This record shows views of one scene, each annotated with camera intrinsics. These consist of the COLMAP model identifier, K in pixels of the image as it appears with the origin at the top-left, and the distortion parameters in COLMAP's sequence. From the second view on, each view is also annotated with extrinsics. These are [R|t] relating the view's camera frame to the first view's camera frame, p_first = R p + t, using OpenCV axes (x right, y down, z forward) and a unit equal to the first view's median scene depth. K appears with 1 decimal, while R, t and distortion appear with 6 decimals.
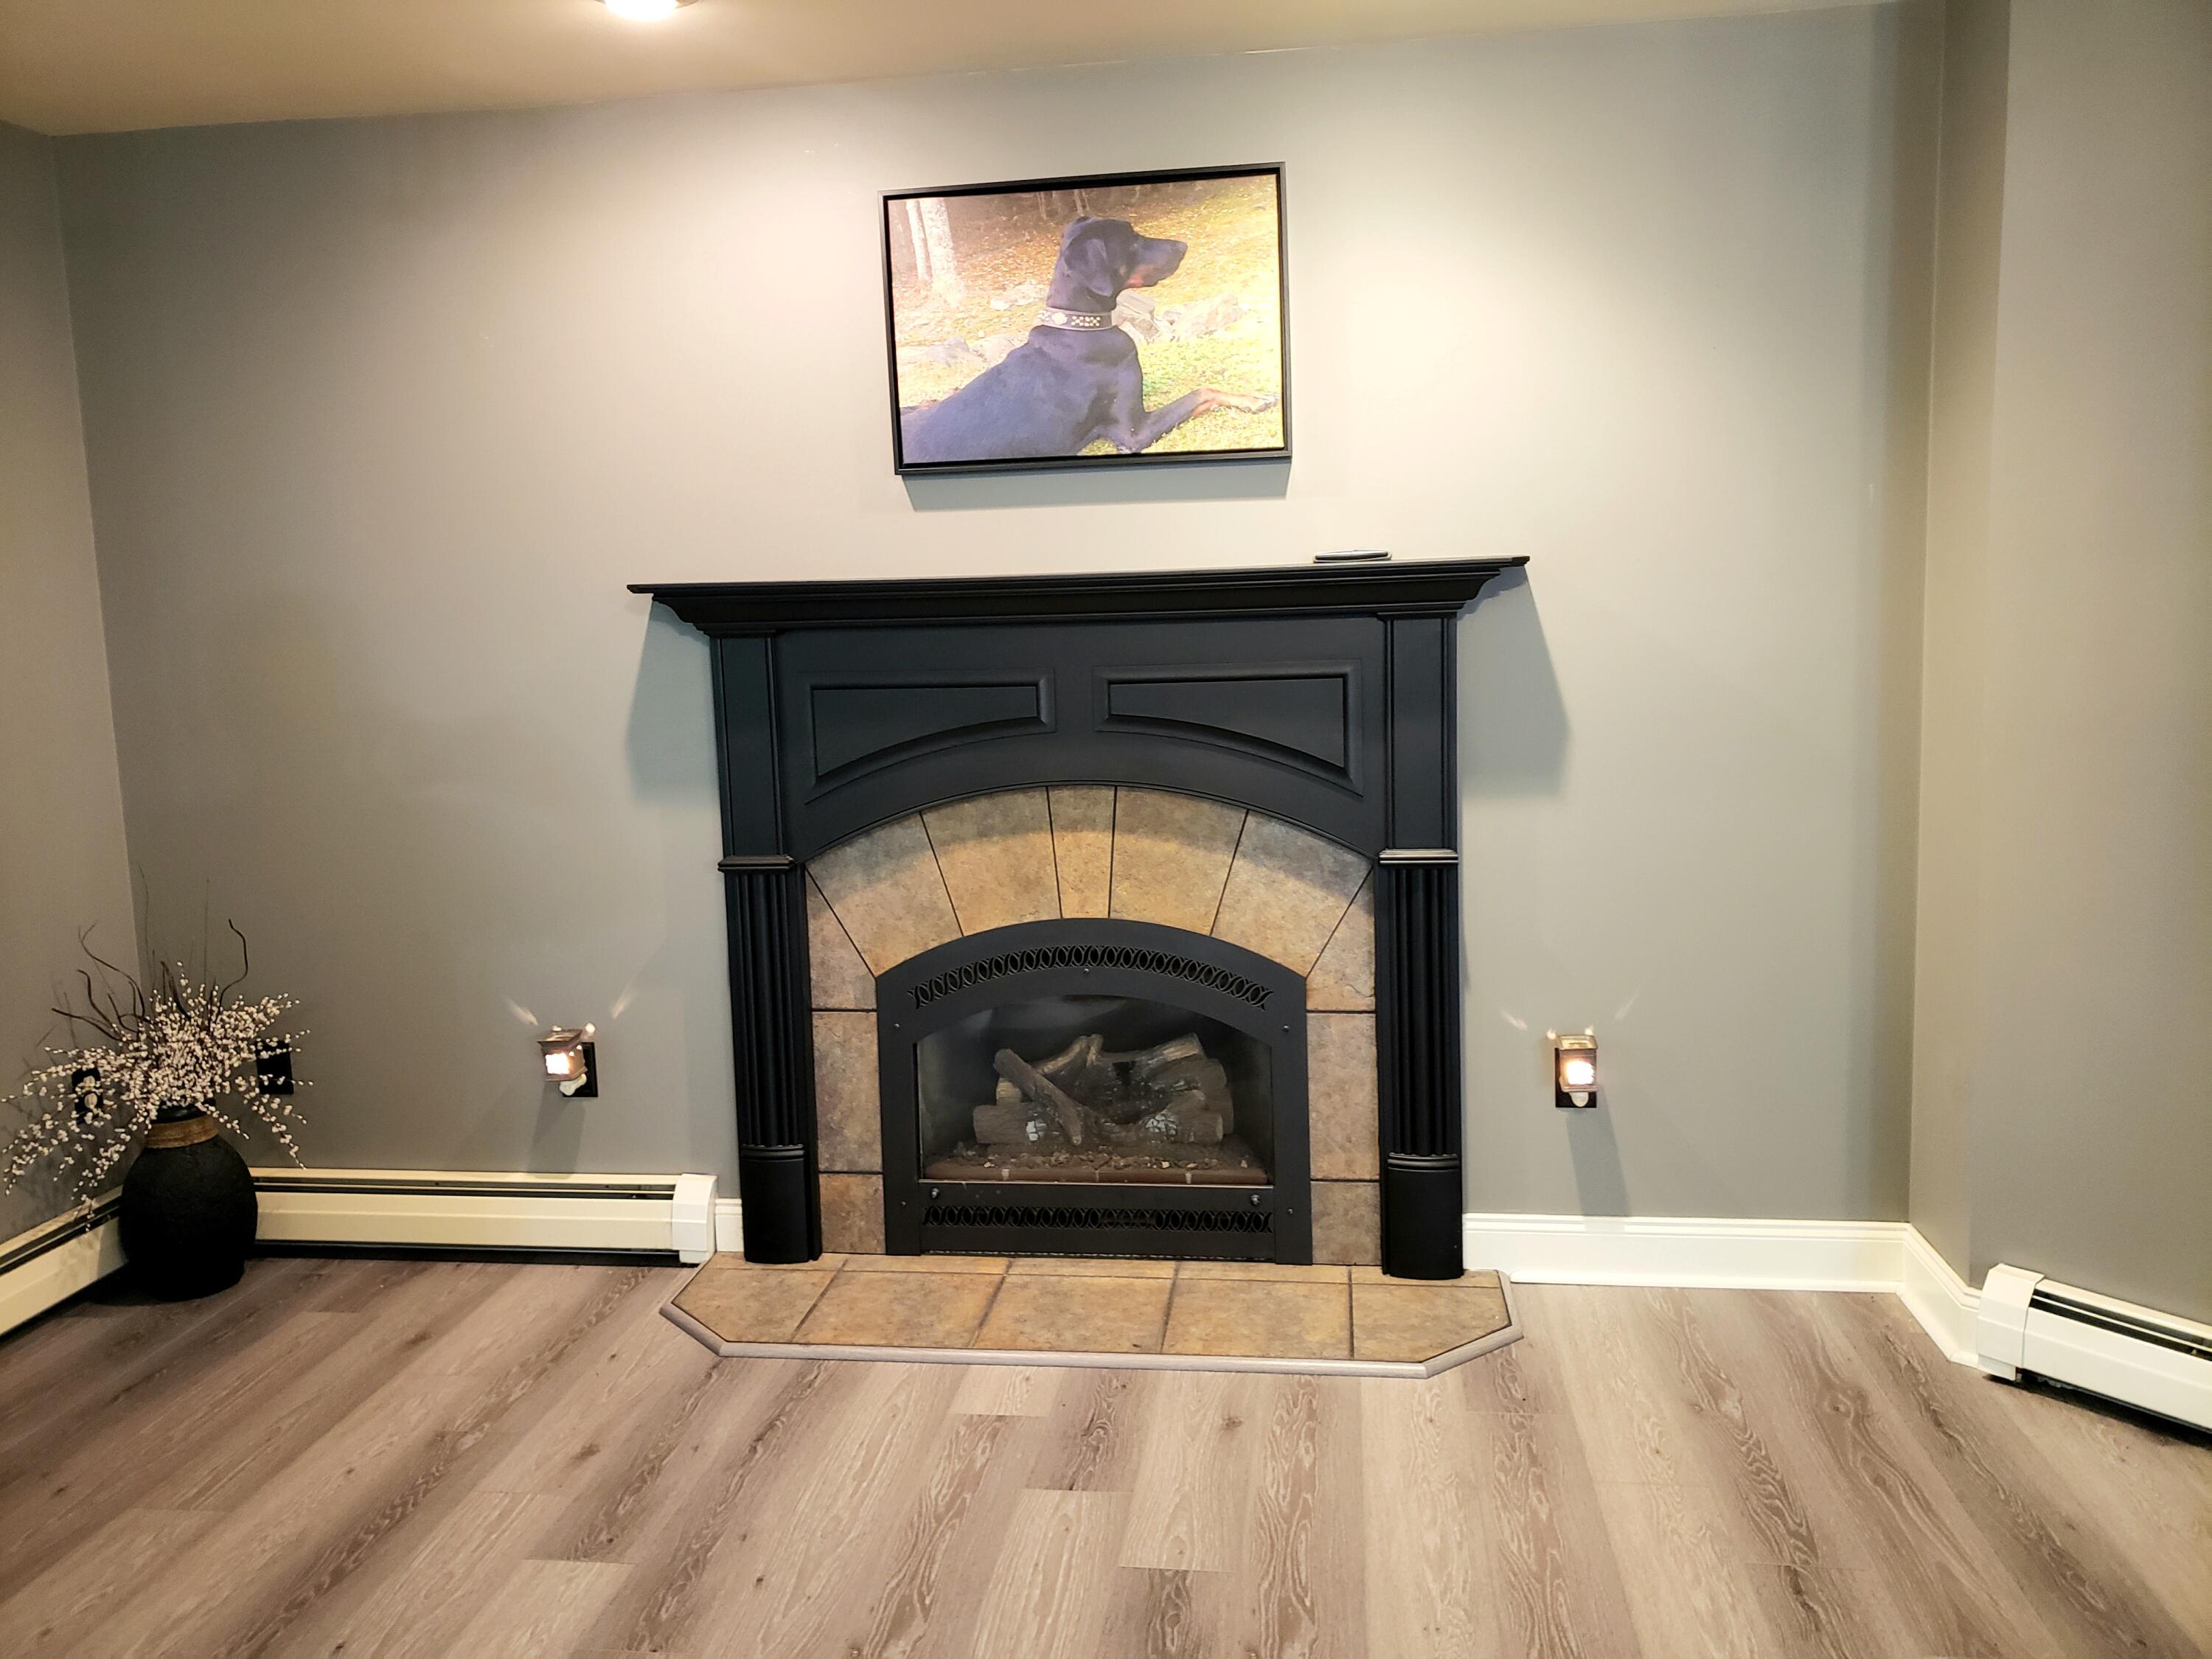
lens RADIAL K [[1750.7, 0, 1074.2], [0, 1750.7, 788.3], [0, 0, 1]] dist [0.023426, -0.030447]
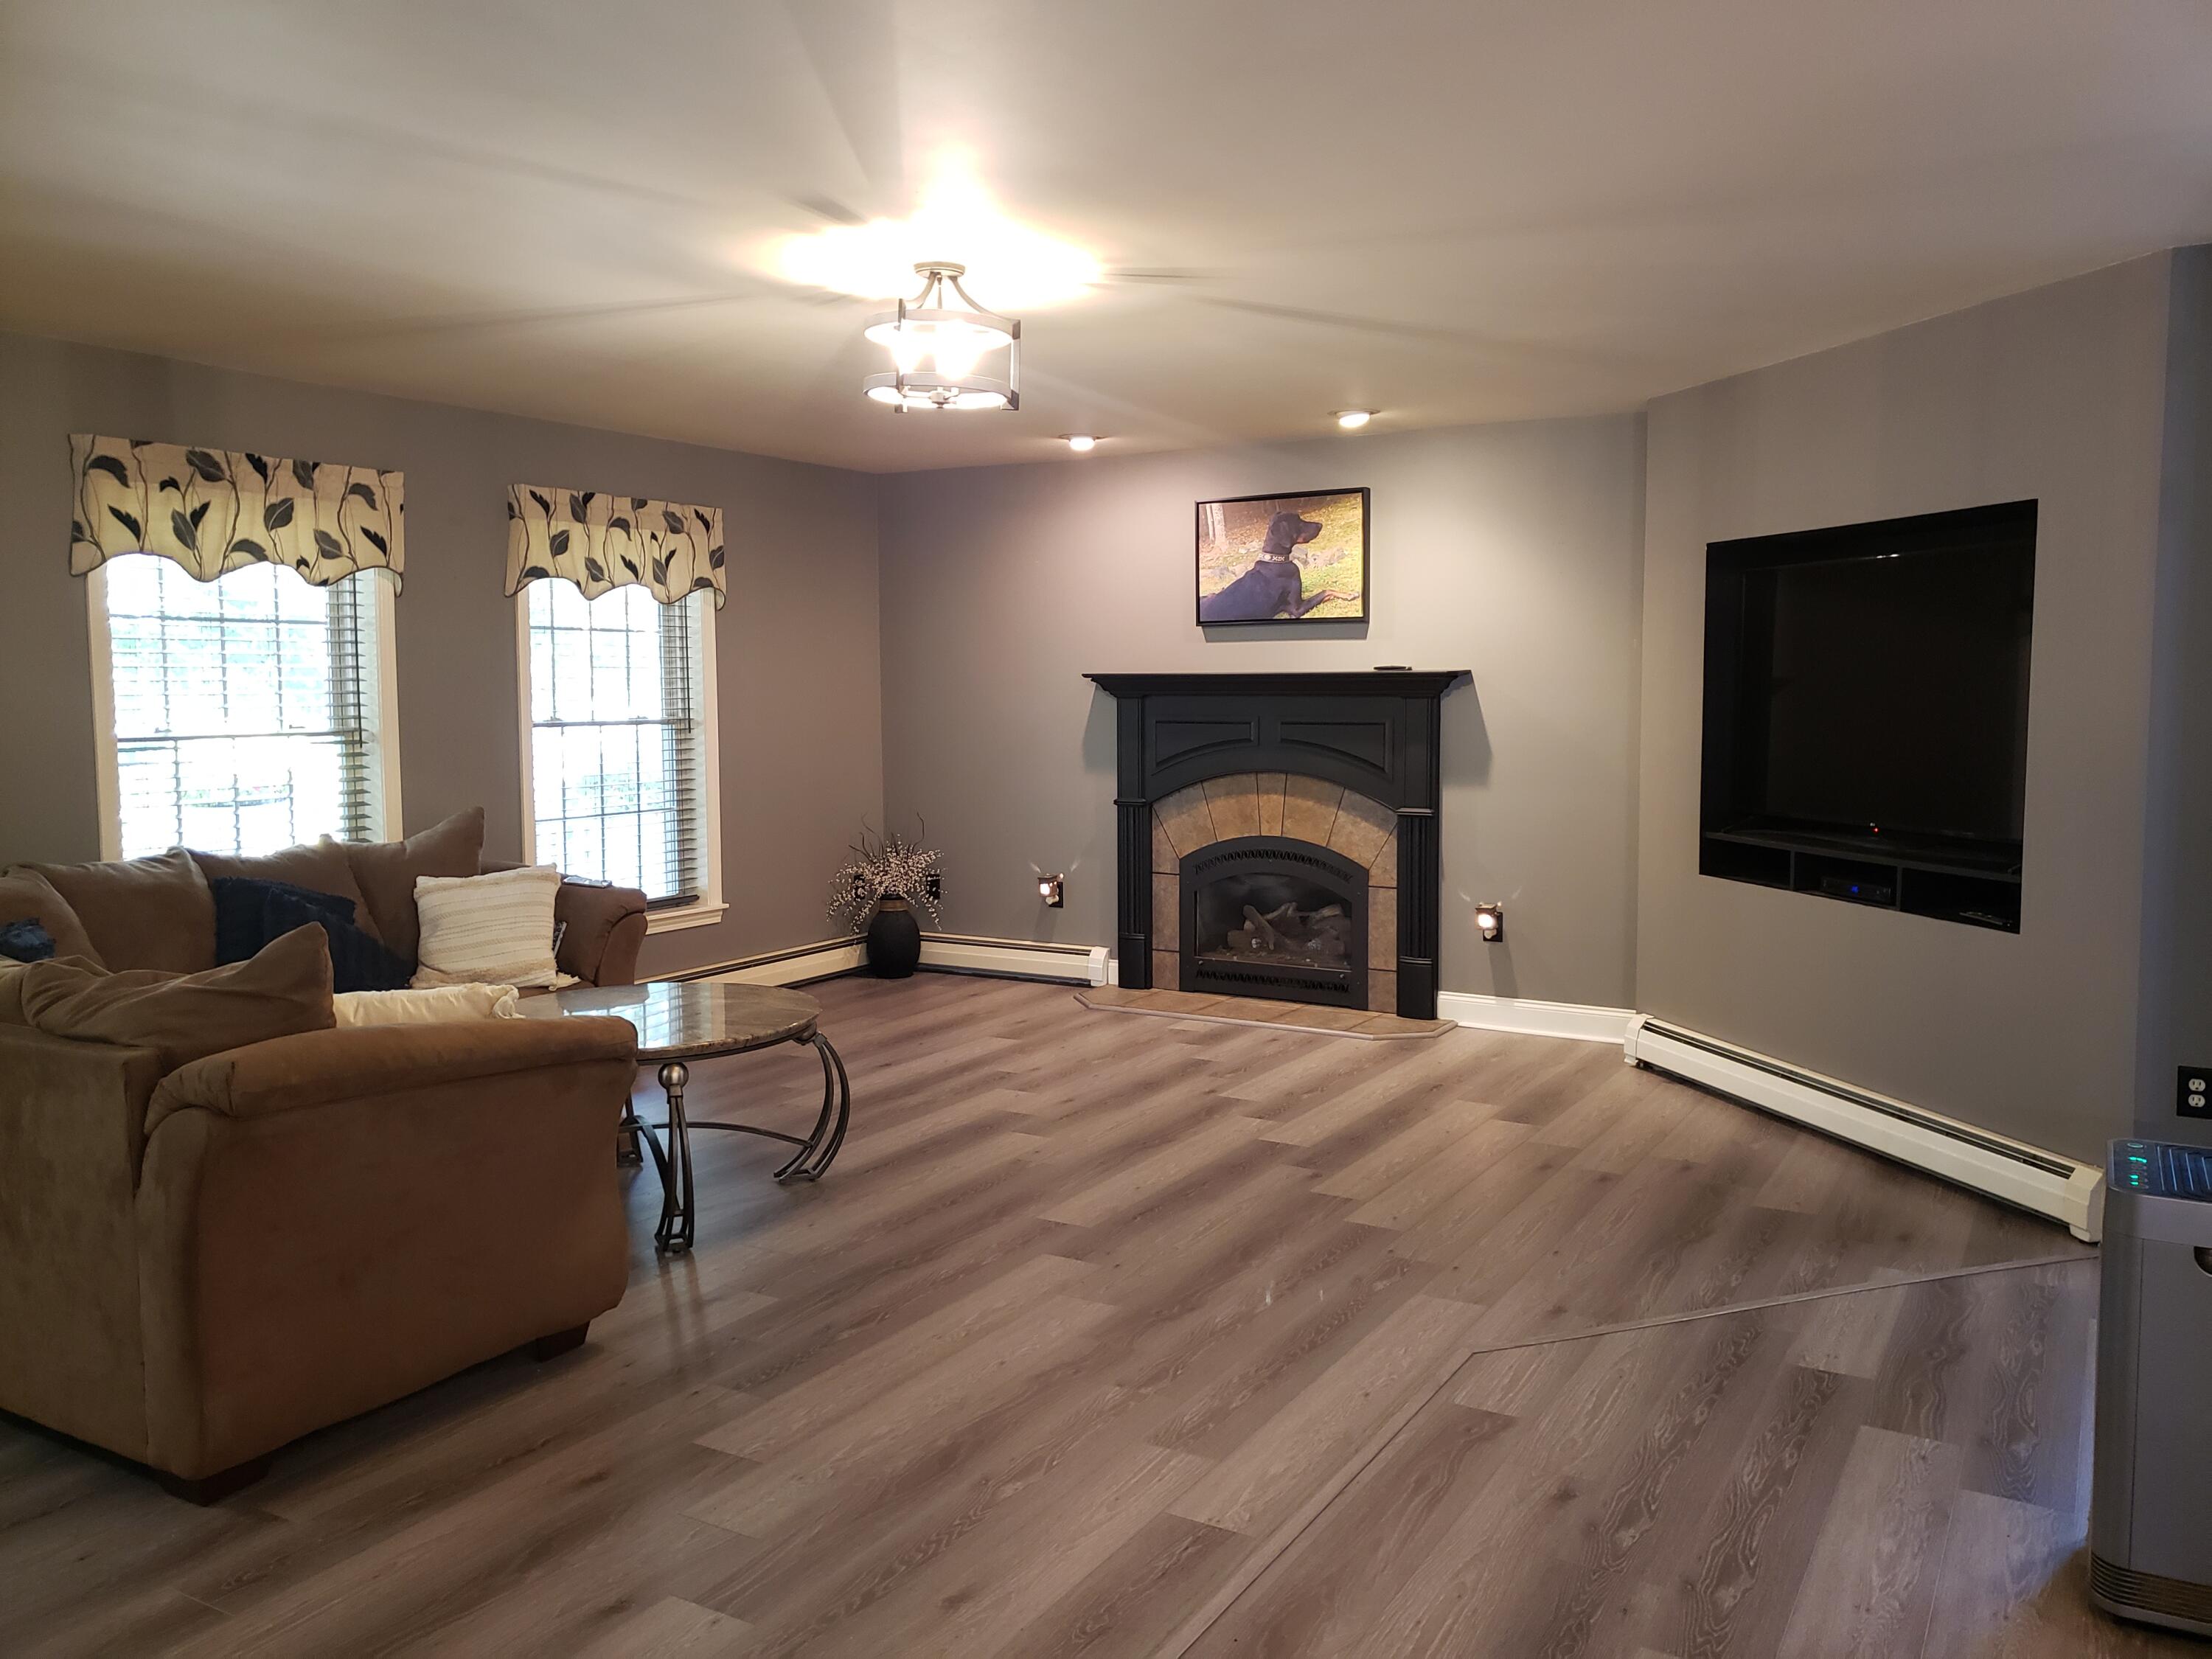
lens RADIAL K [[1750.7, 0, 1109.4], [0, 1750.7, 830.8], [0, 0, 1]] dist [0.023426, -0.030447]
pose [[0.920955, 0.059995, -0.385021, 0.645501], [-0.071705, 0.997296, -0.016112, 0.117545], [0.383014, 0.042446, 0.922767, -1.036807]]
